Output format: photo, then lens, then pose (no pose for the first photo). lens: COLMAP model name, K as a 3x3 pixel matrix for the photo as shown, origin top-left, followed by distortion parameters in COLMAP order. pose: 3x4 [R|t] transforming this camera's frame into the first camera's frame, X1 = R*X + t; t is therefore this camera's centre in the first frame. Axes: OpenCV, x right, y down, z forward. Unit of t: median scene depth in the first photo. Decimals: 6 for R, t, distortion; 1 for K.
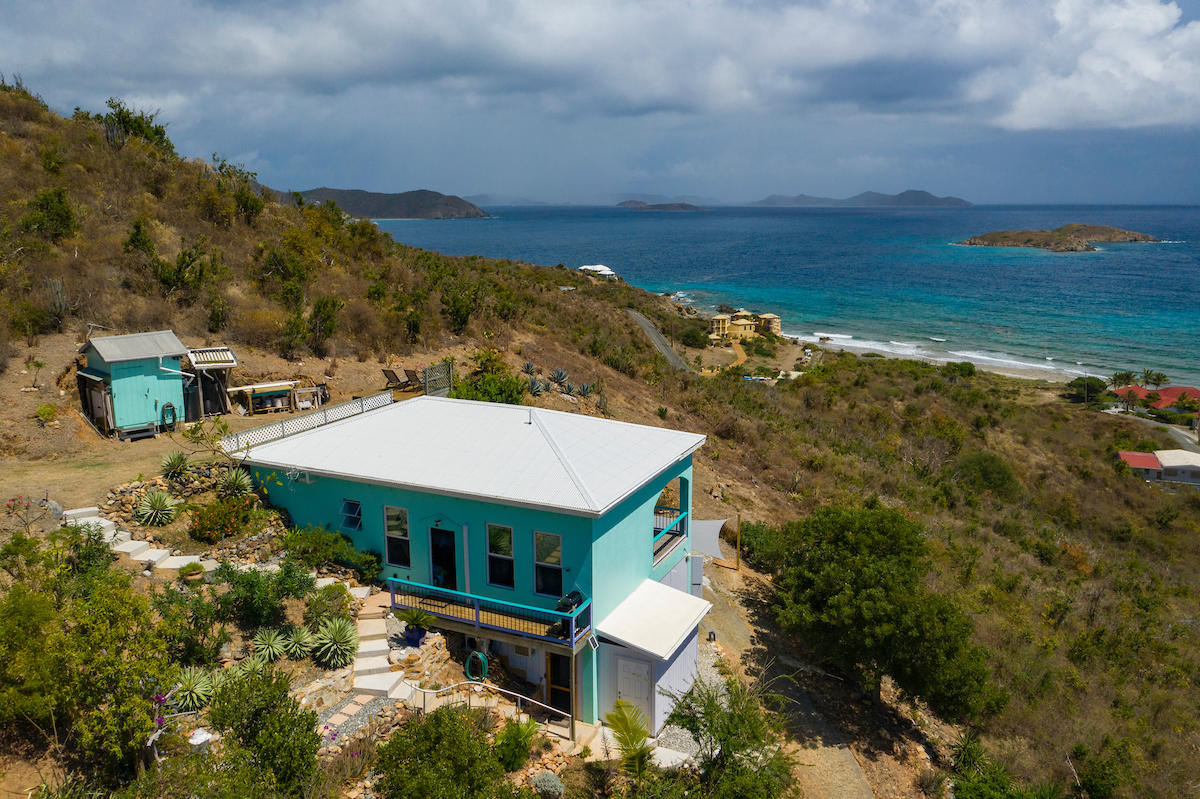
lens RADIAL K [[955.6, 0, 600.0], [0, 955.6, 399.5], [0, 0, 1]] dist [-0.004248, -0.002100]
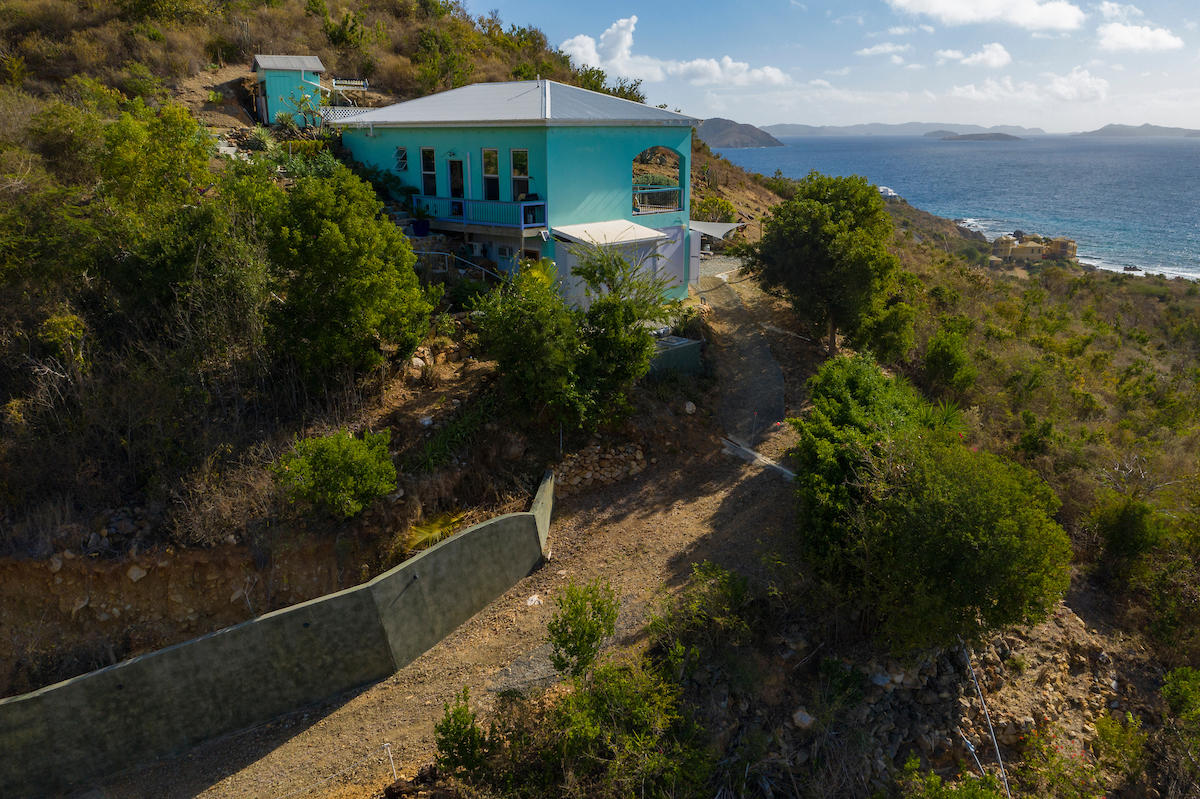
lens RADIAL K [[965.6, 0, 600.0], [0, 965.6, 399.5], [0, 0, 1]] dist [-0.006004, -0.001481]
pose [[0.955107, 0.080798, -0.285030, 0.256627], [-0.062356, 0.995365, 0.073210, 0.217359], [0.289624, -0.052150, 0.955719, -0.115617]]
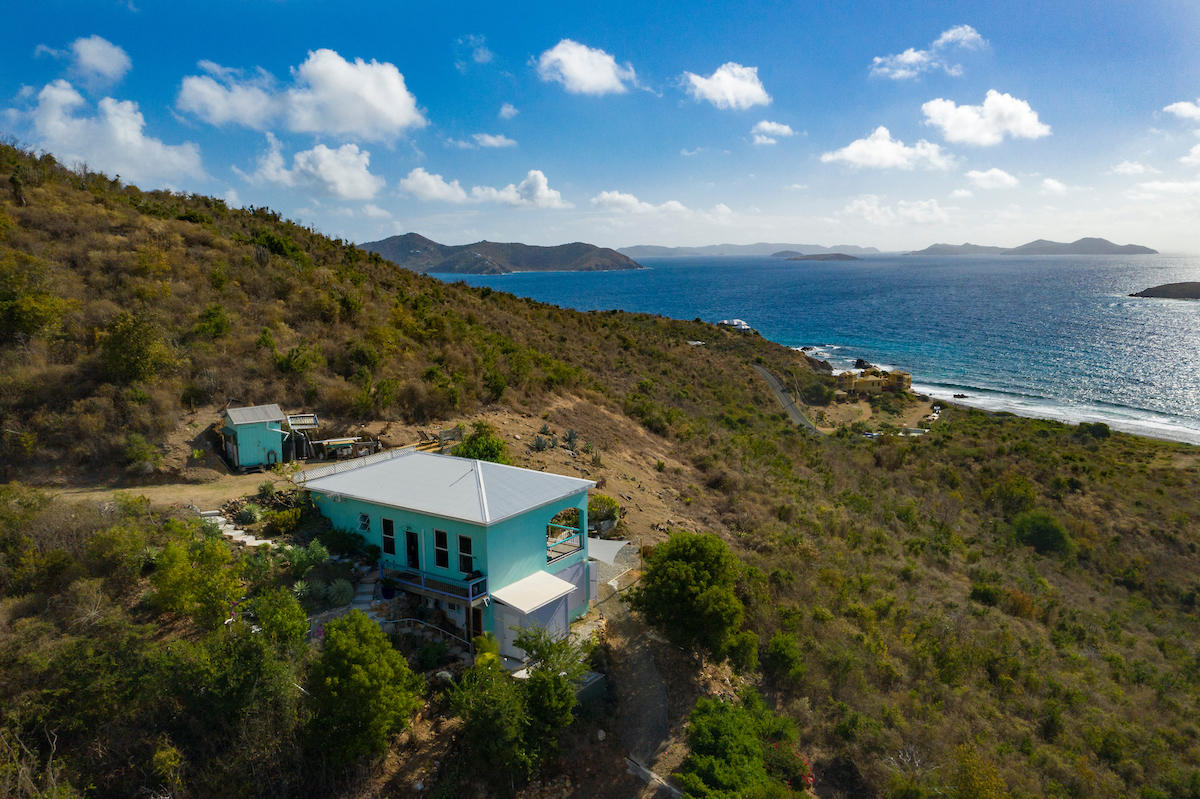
lens RADIAL K [[965.6, 0, 600.0], [0, 965.6, 399.5], [0, 0, 1]] dist [-0.006004, -0.001481]
pose [[0.986924, 0.017038, -0.160283, 0.266278], [-0.025257, 0.998461, -0.049383, -0.012628], [0.159195, 0.052786, 0.985835, -0.386326]]
